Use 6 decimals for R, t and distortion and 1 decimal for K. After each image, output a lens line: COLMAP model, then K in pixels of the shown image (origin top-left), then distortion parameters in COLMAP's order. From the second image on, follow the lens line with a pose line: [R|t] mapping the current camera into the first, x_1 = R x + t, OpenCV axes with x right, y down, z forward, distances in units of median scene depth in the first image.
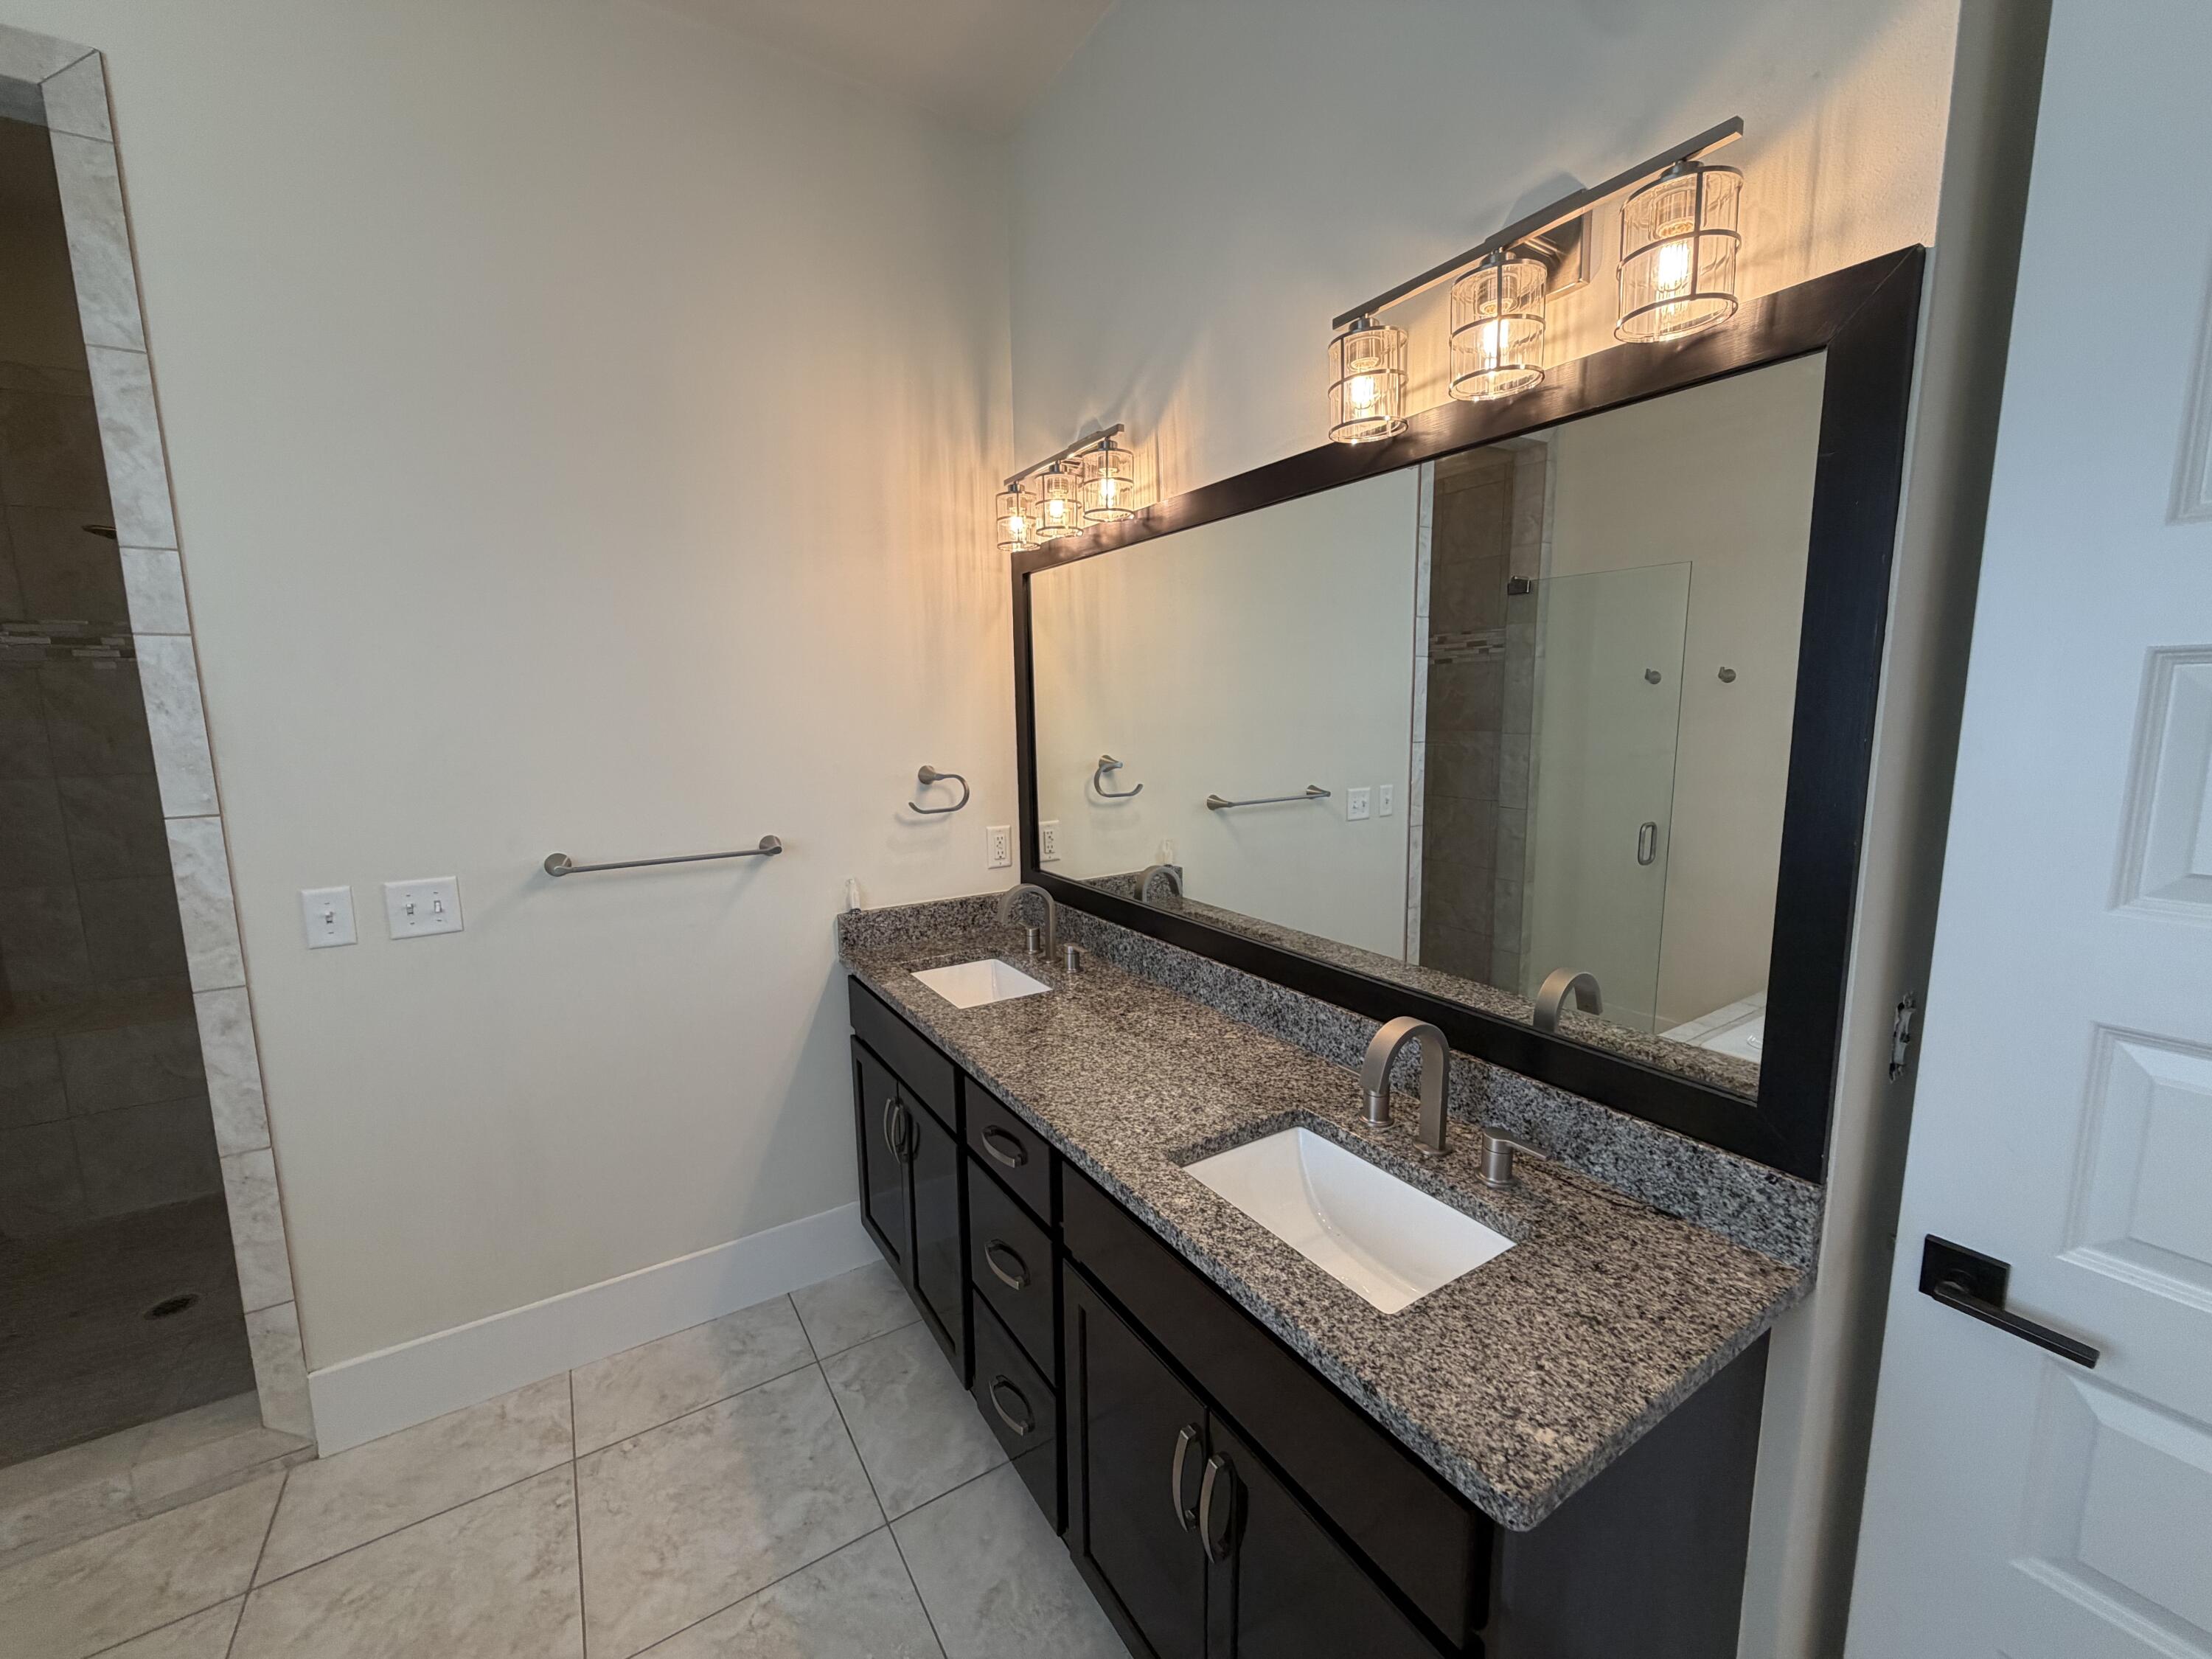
lens RADIAL K [[883.9, 0, 1102.3], [0, 883.9, 829.9], [0, 0, 1]] dist [0.002779, -0.000497]
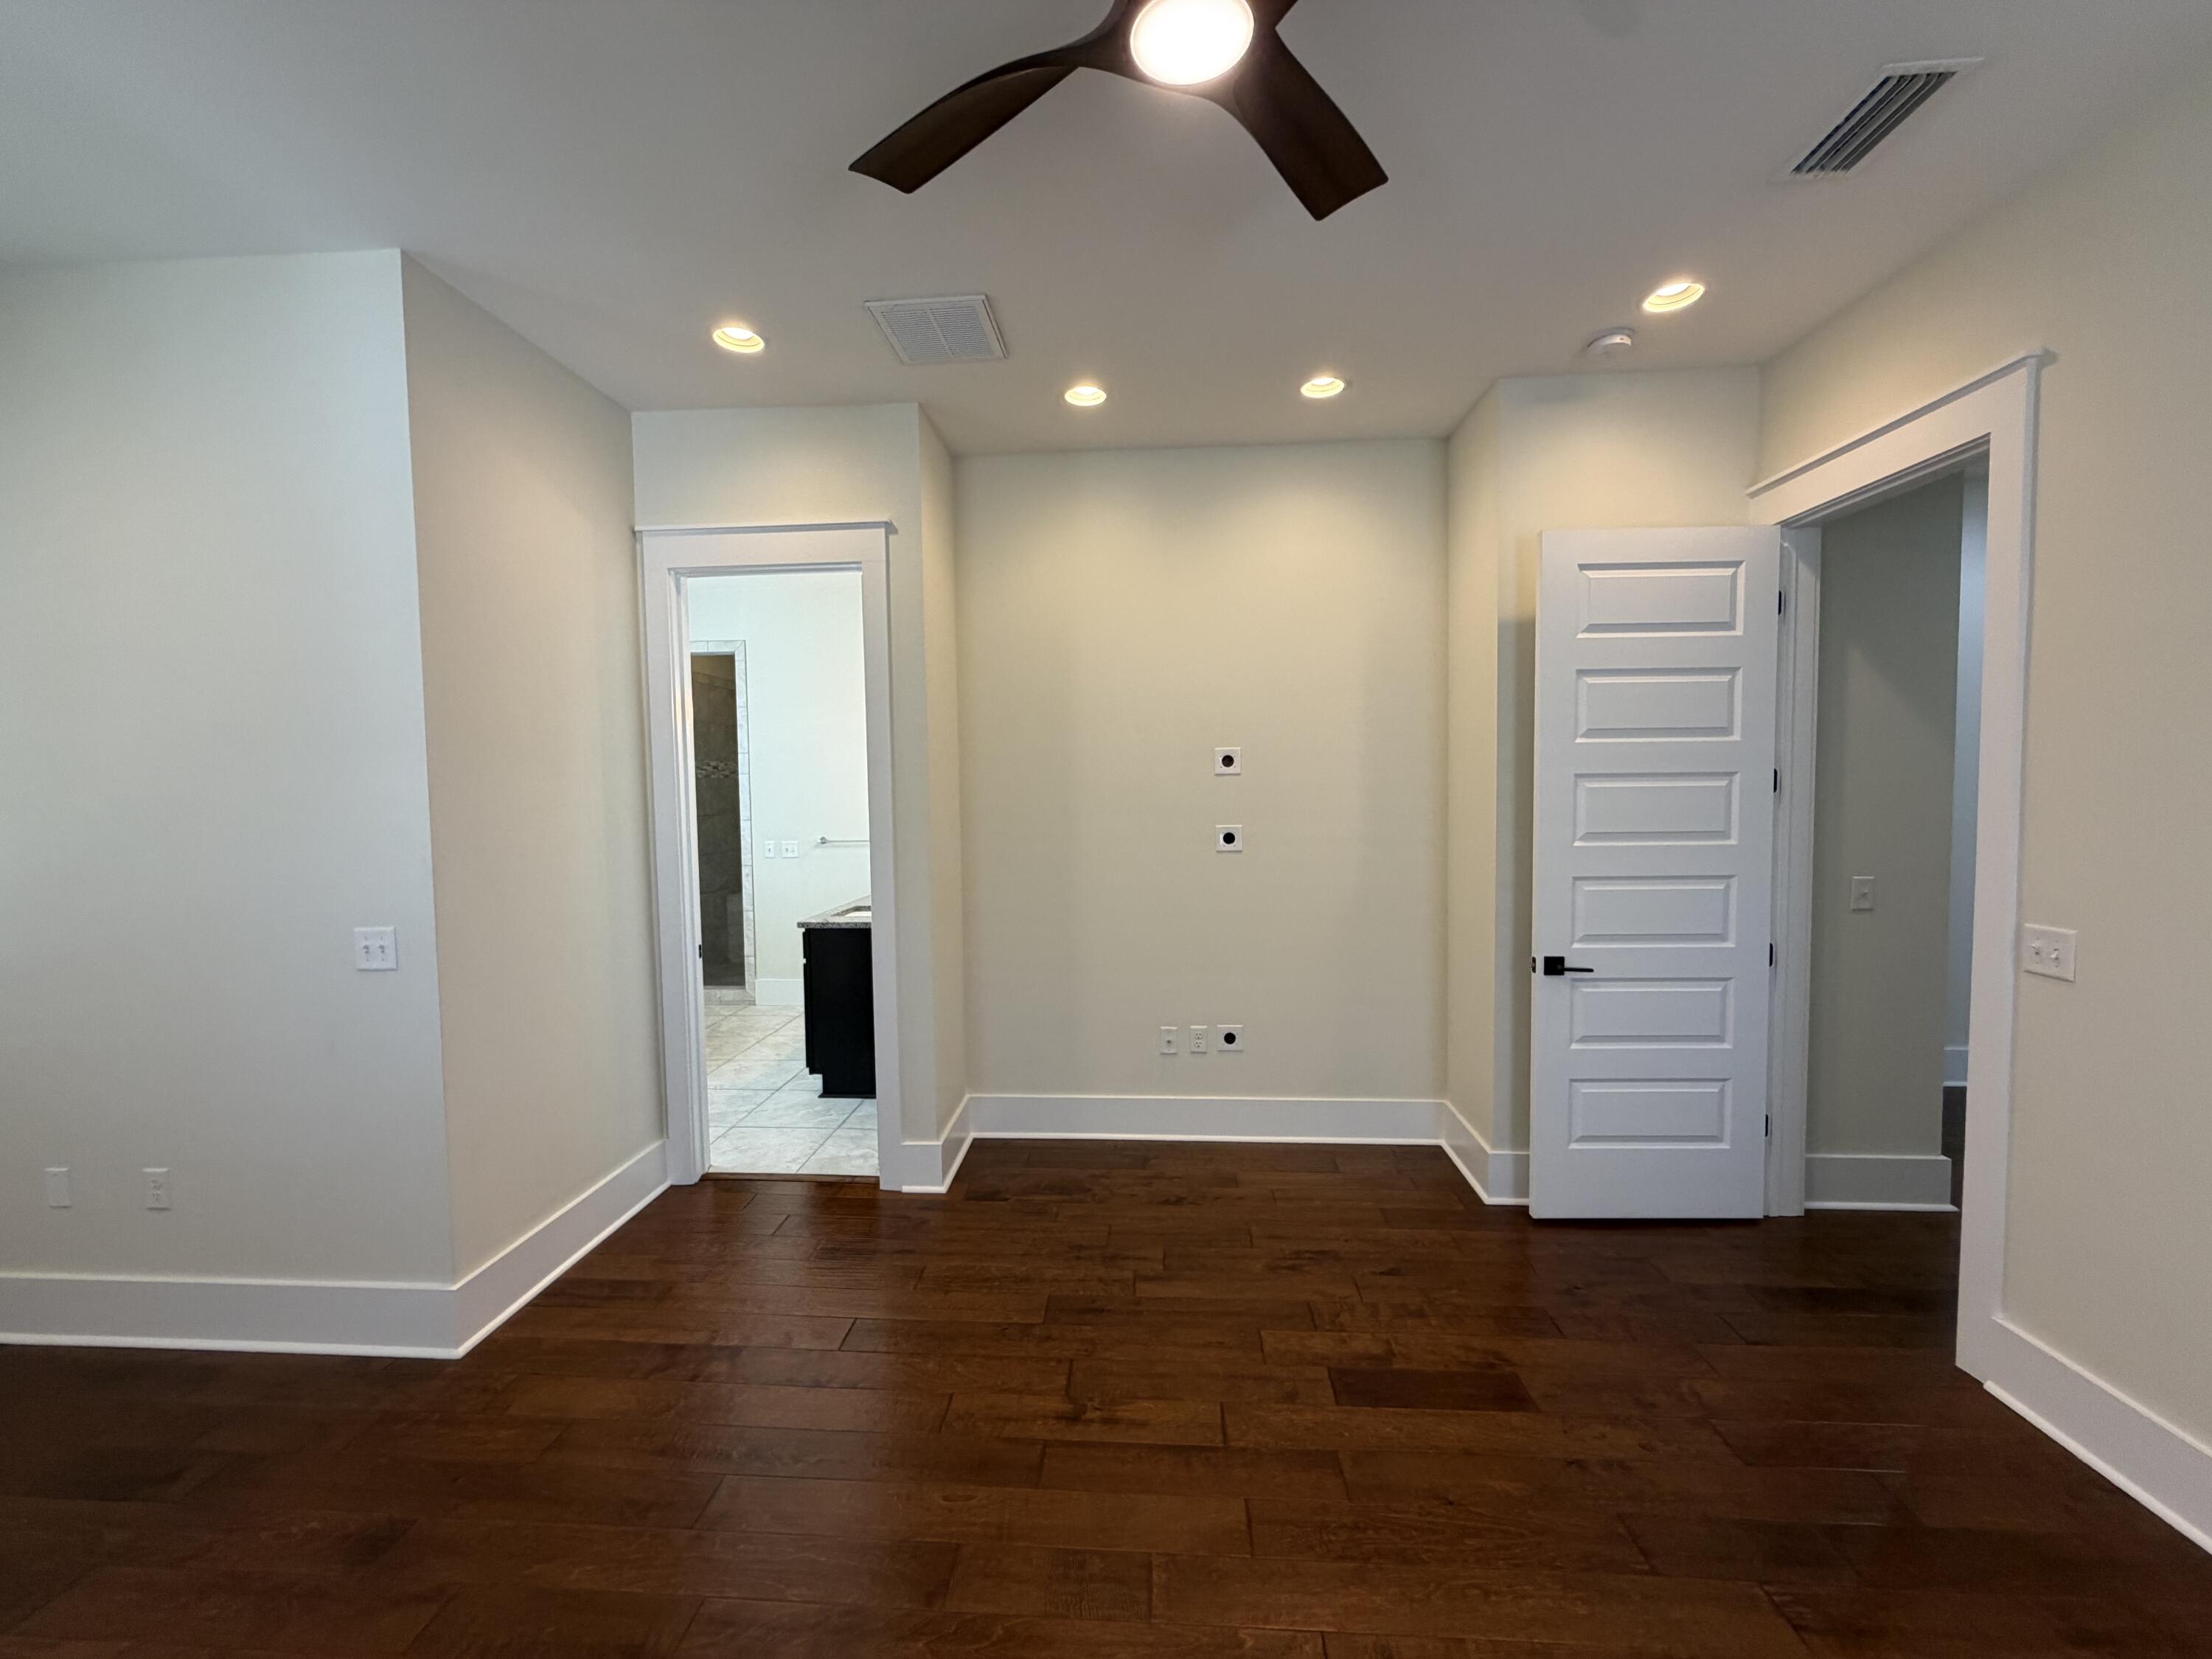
lens RADIAL K [[883.9, 0, 1102.3], [0, 883.9, 829.9], [0, 0, 1]] dist [0.002779, -0.000497]
pose [[0.811303, 0.033357, -0.583674, 2.129748], [-0.083033, 0.994825, -0.058560, 0.107243], [0.578700, 0.095974, 0.809874, -1.048756]]
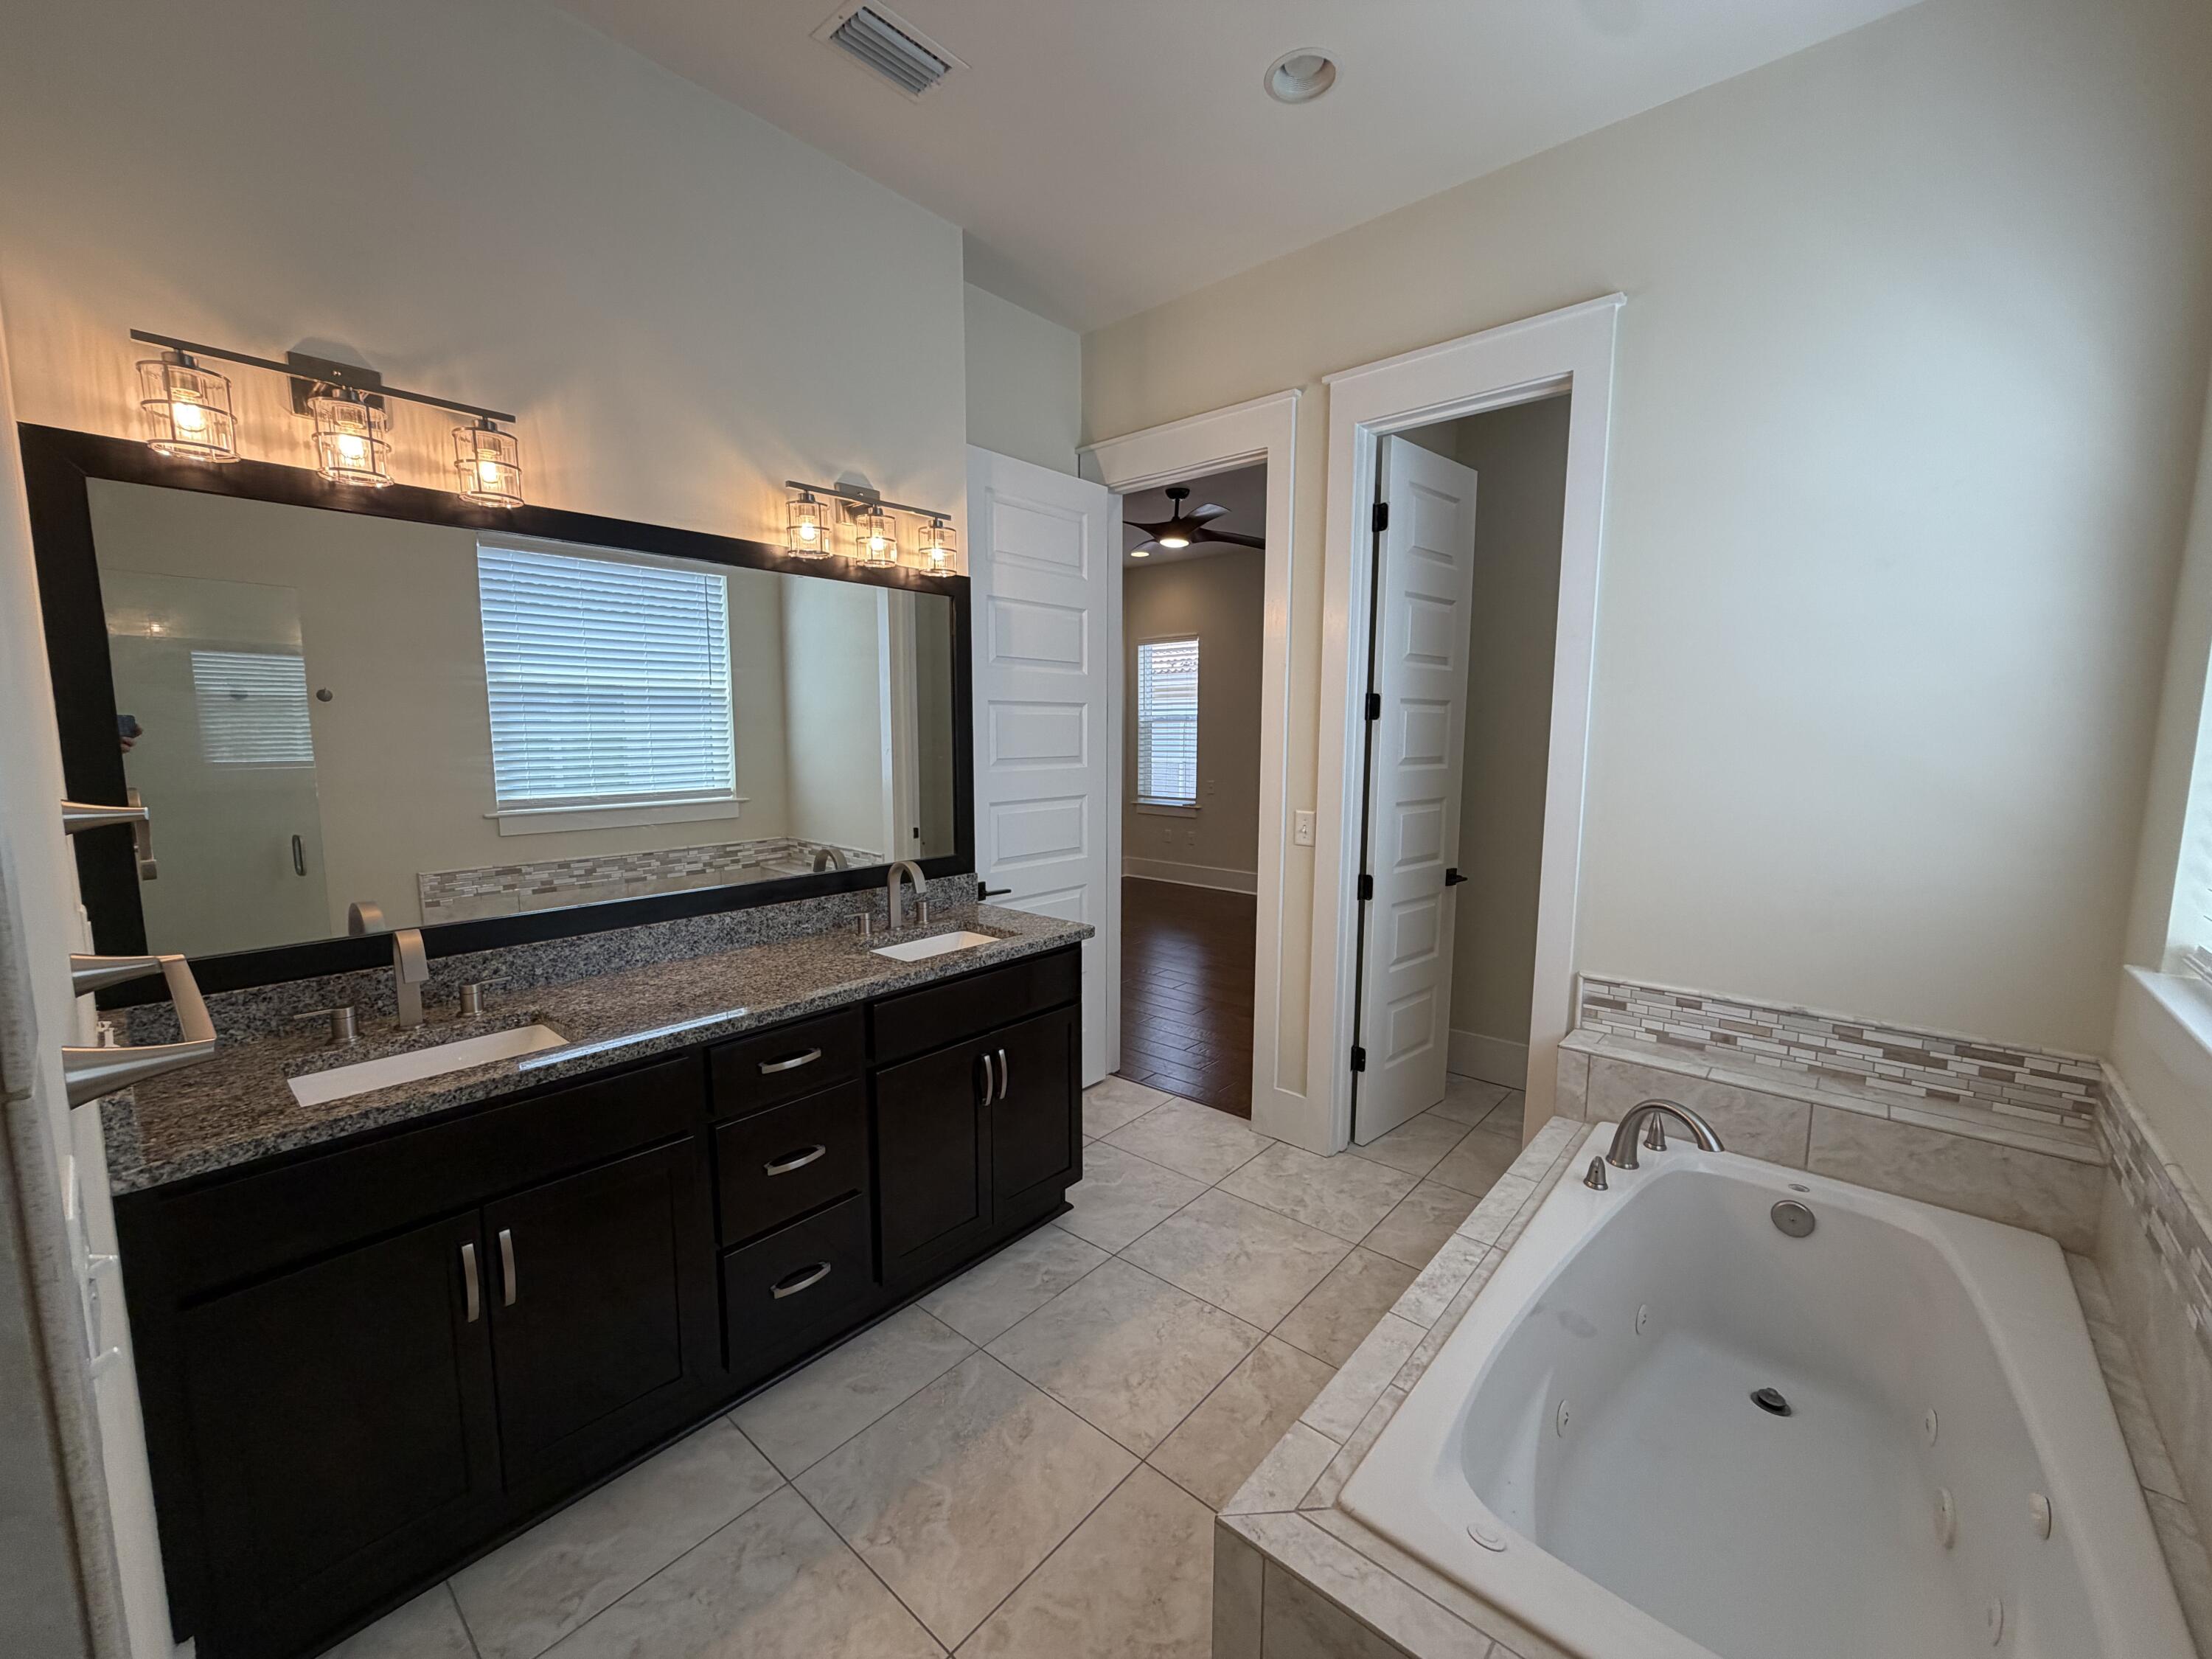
lens RADIAL K [[883.9, 0, 1102.3], [0, 883.9, 829.9], [0, 0, 1]] dist [0.002779, -0.000497]
pose [[-0.286599, -0.098279, 0.952996, -1.086213], [0.139860, 0.979776, 0.143102, -0.055140], [-0.947787, 0.174299, -0.267058, 0.684044]]
